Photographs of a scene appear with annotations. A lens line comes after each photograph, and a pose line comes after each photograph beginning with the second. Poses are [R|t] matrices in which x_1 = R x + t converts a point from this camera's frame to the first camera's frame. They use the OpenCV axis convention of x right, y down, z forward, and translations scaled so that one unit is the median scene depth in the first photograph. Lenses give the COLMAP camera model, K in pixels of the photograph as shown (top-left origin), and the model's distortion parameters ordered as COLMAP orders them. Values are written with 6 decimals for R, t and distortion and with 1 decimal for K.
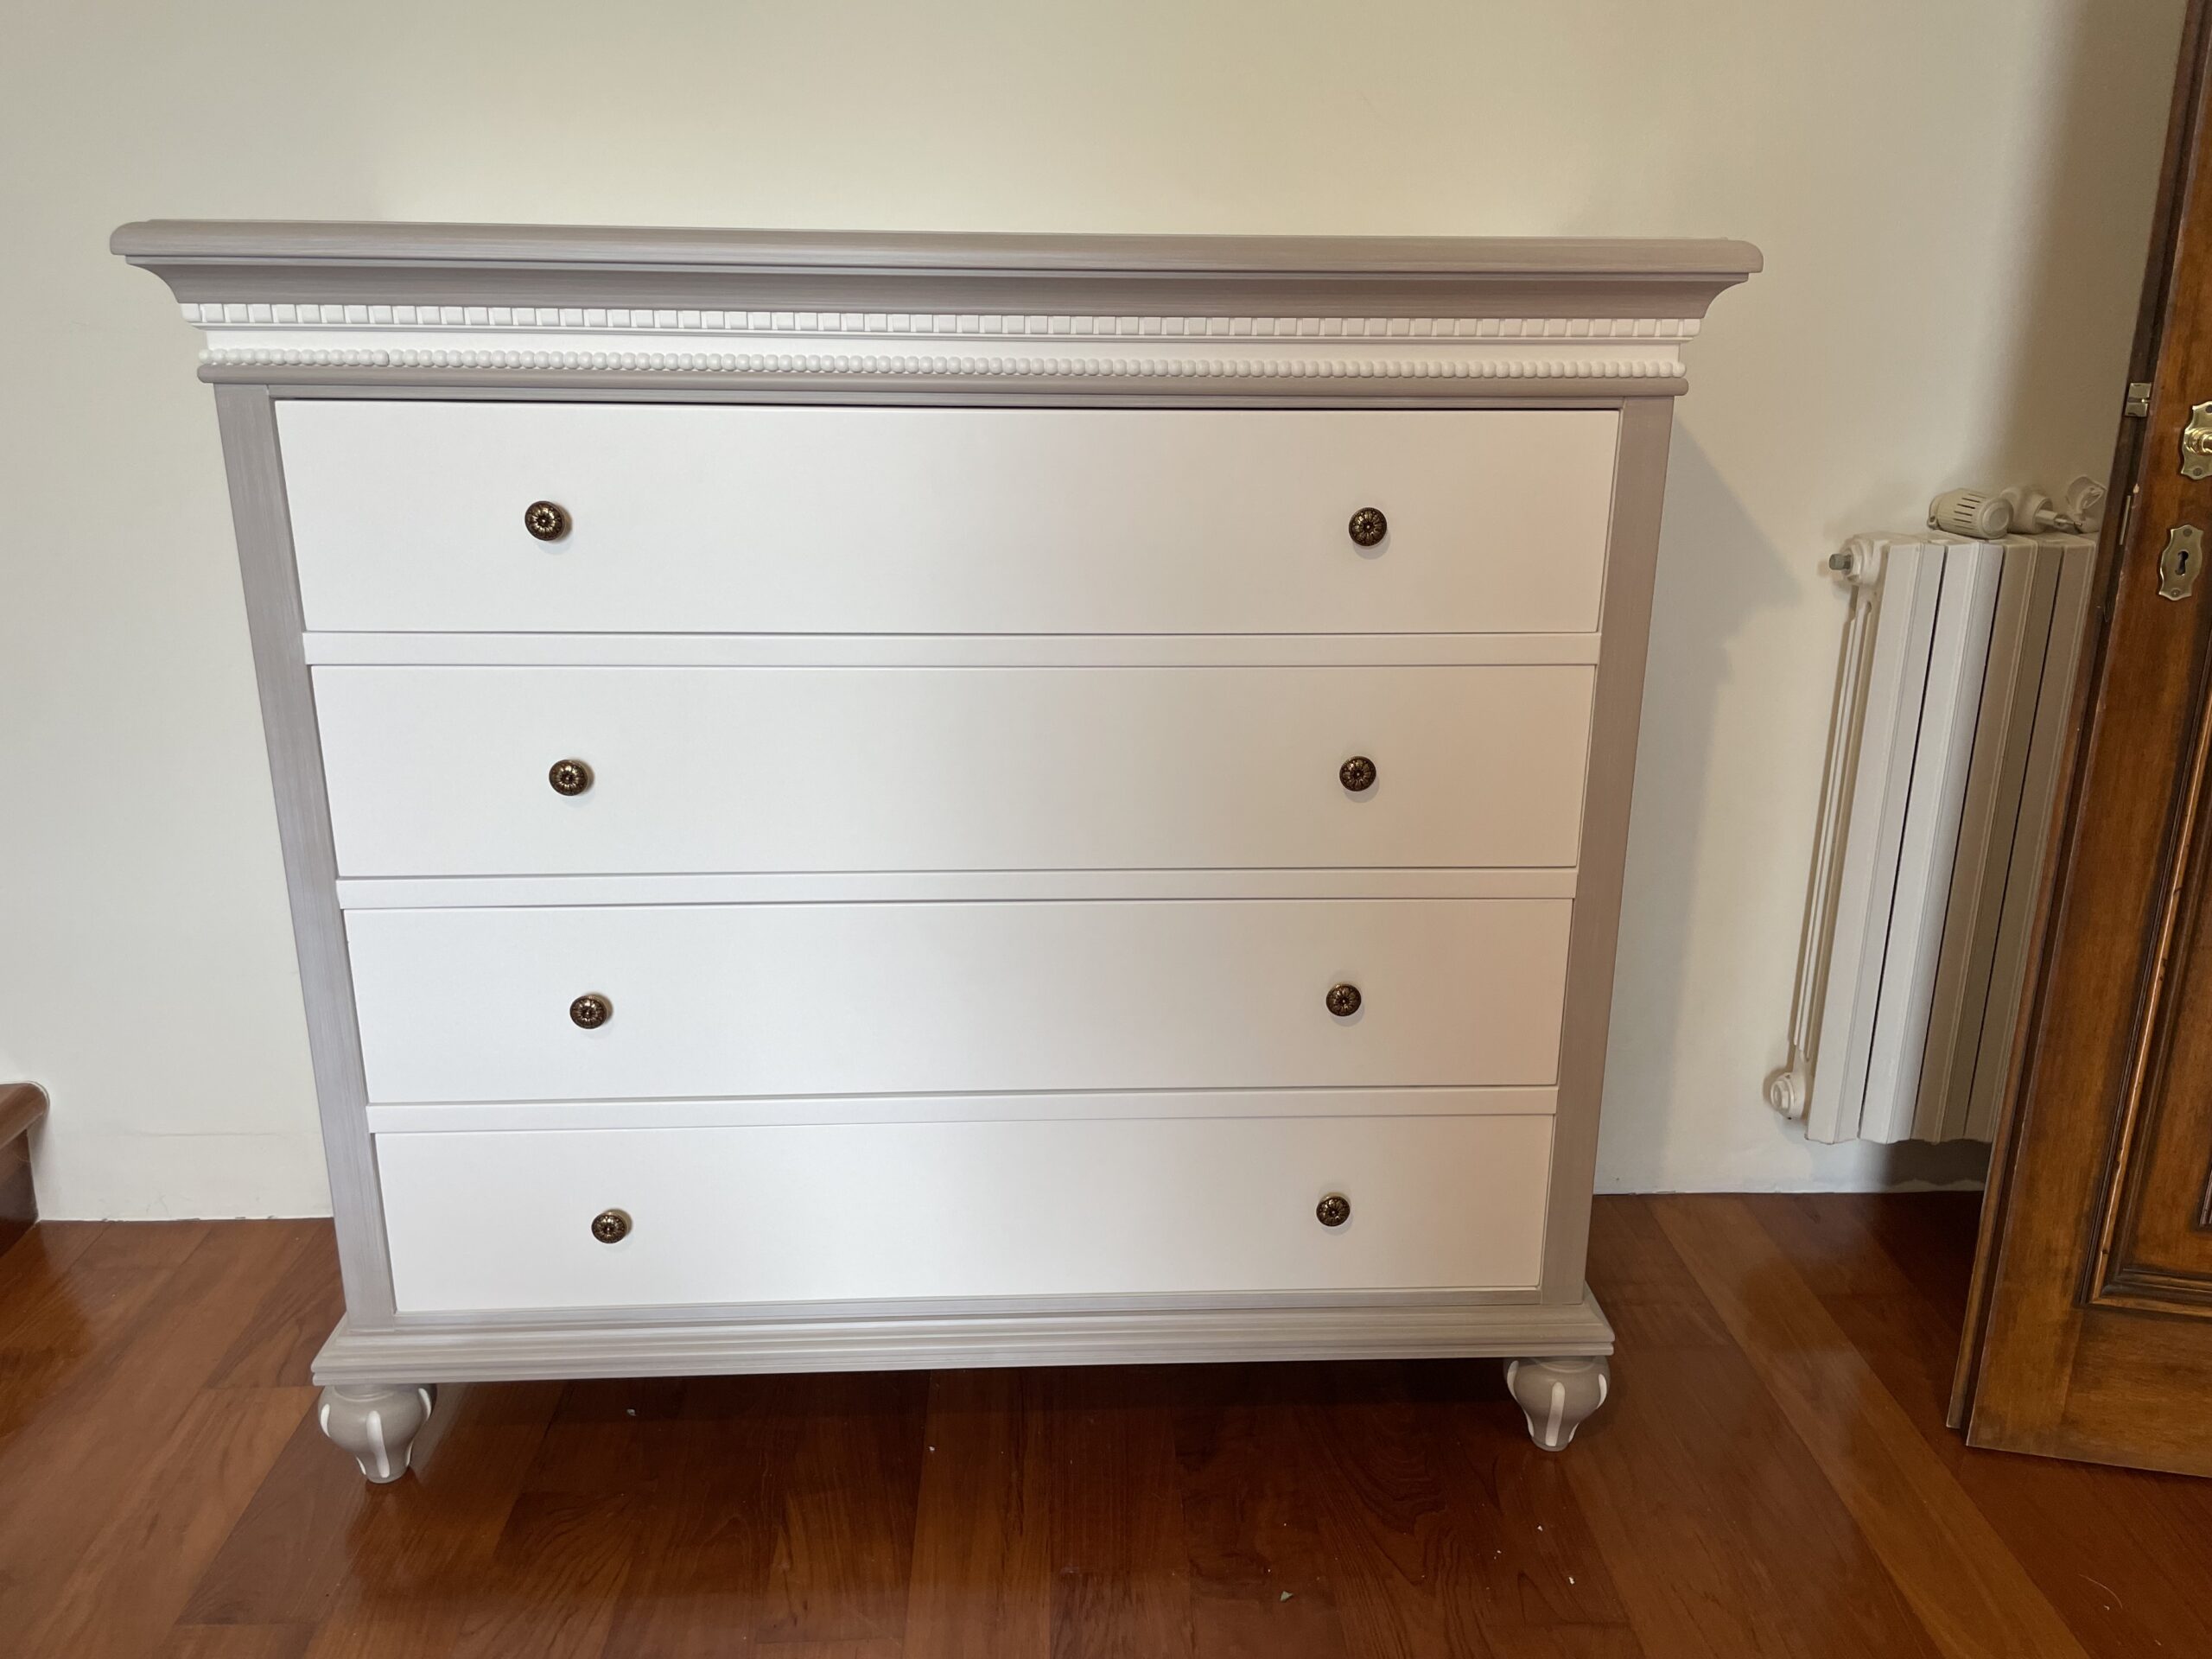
lens RADIAL K [[1681.6, 0, 1110.1], [0, 1681.6, 808.4], [0, 0, 1]] dist [0.077524, -0.123605]
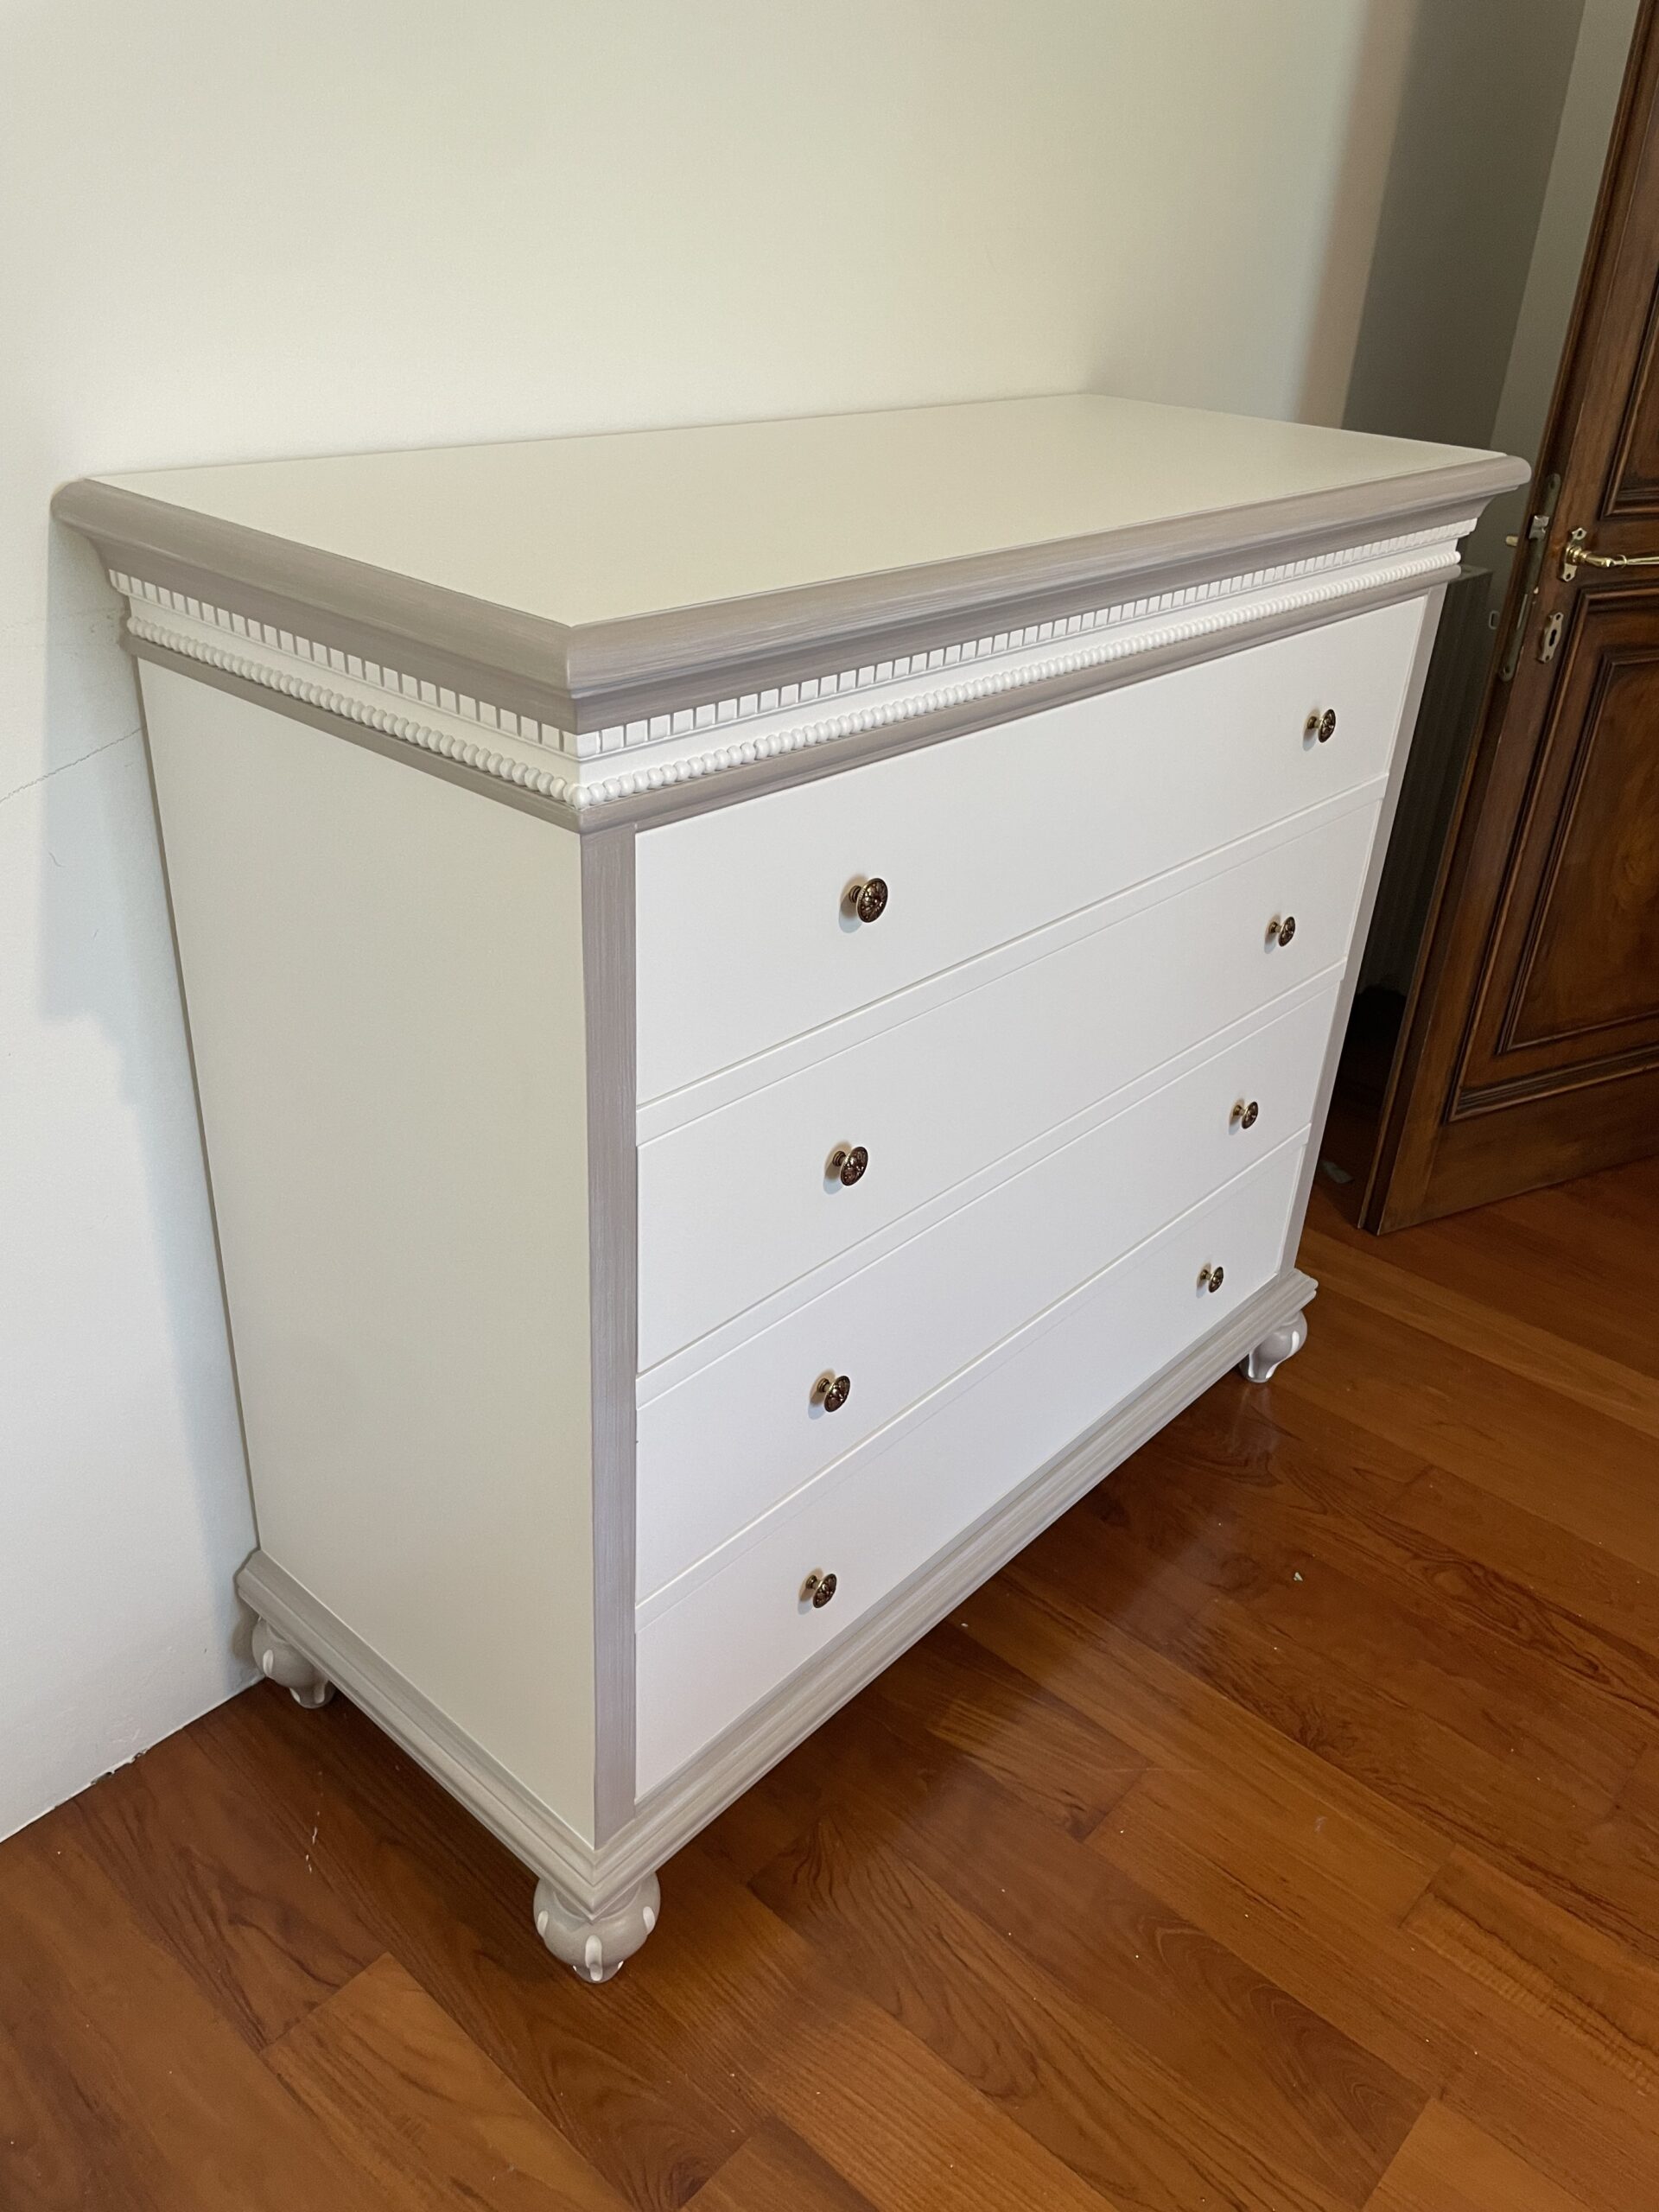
lens RADIAL K [[1689.5, 0, 836.0], [0, 1689.5, 1094.5], [0, 0, 1]] dist [0.093382, -0.144775]
pose [[0.697203, -0.316314, 0.643315, -0.818953], [0.167933, 0.944484, 0.282397, -0.283981], [-0.696926, -0.088854, 0.711617, 0.342354]]
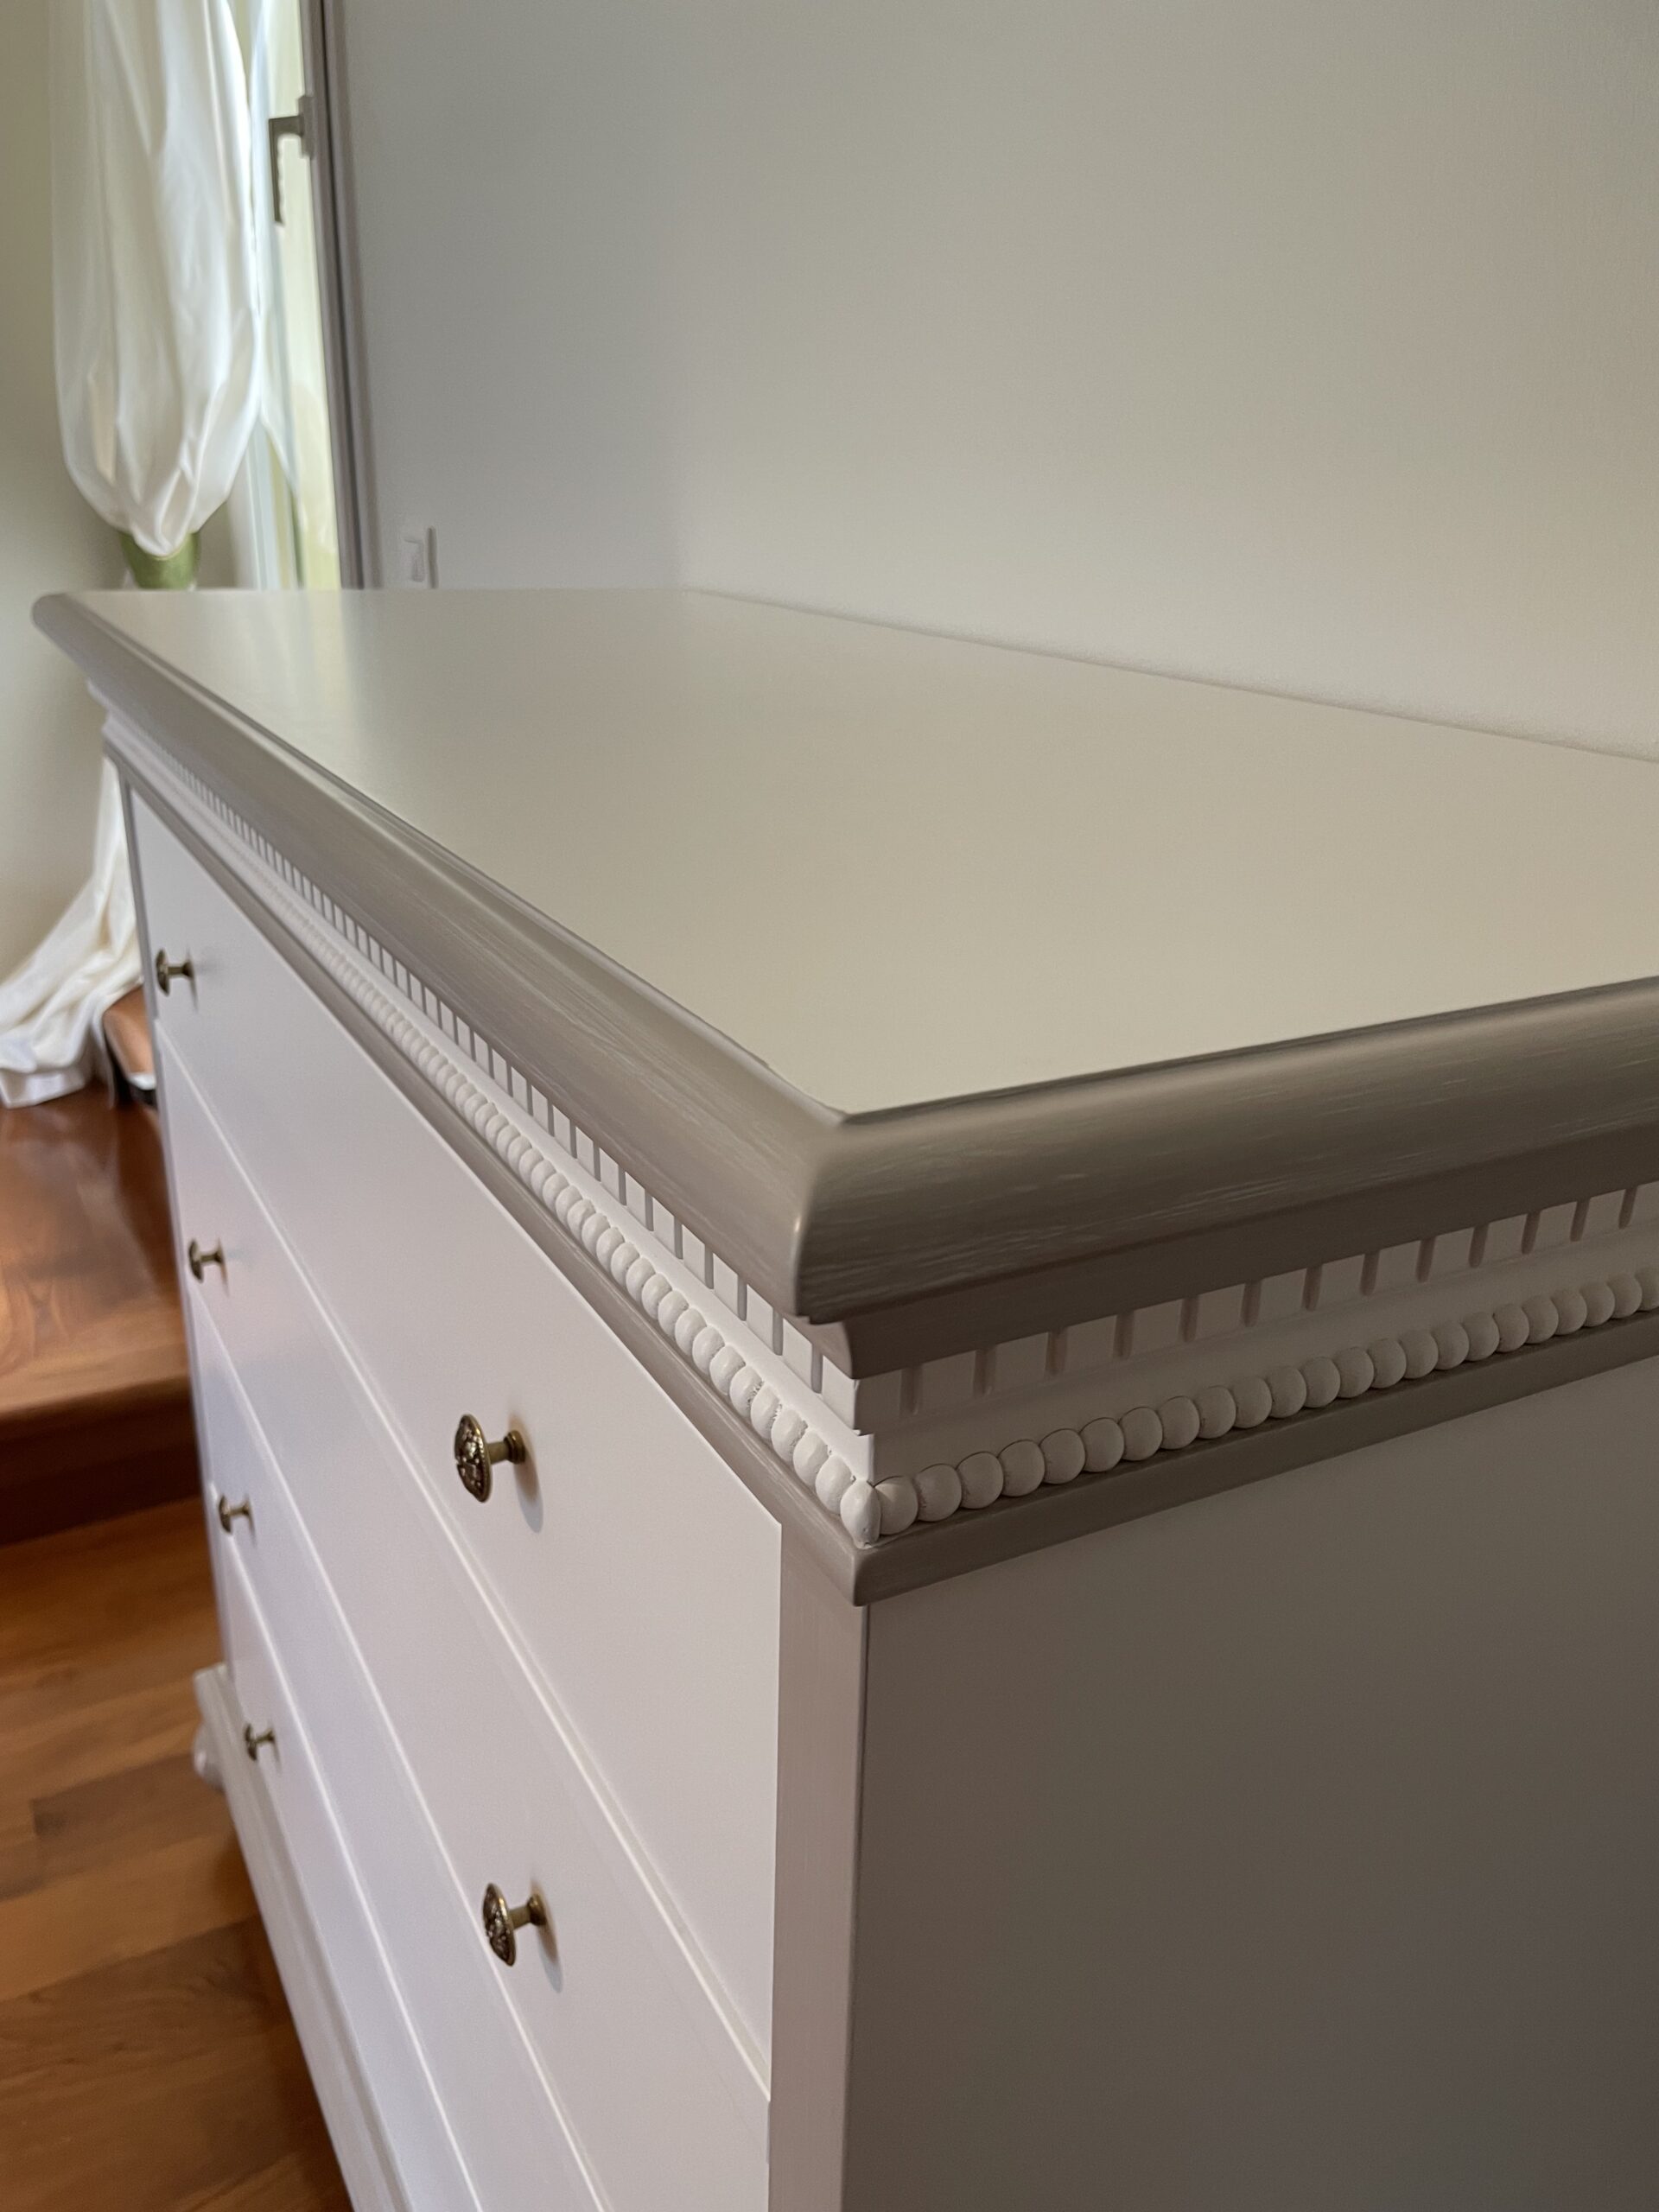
lens RADIAL K [[1705.3, 0, 805.5], [0, 1705.3, 1114.3], [0, 0, 1]] dist [0.076809, -0.121735]
pose [[0.424315, 0.324366, -0.845425, 0.477977], [-0.284563, 0.934106, 0.215570, -0.331522], [0.859640, 0.149107, 0.488657, 0.762965]]
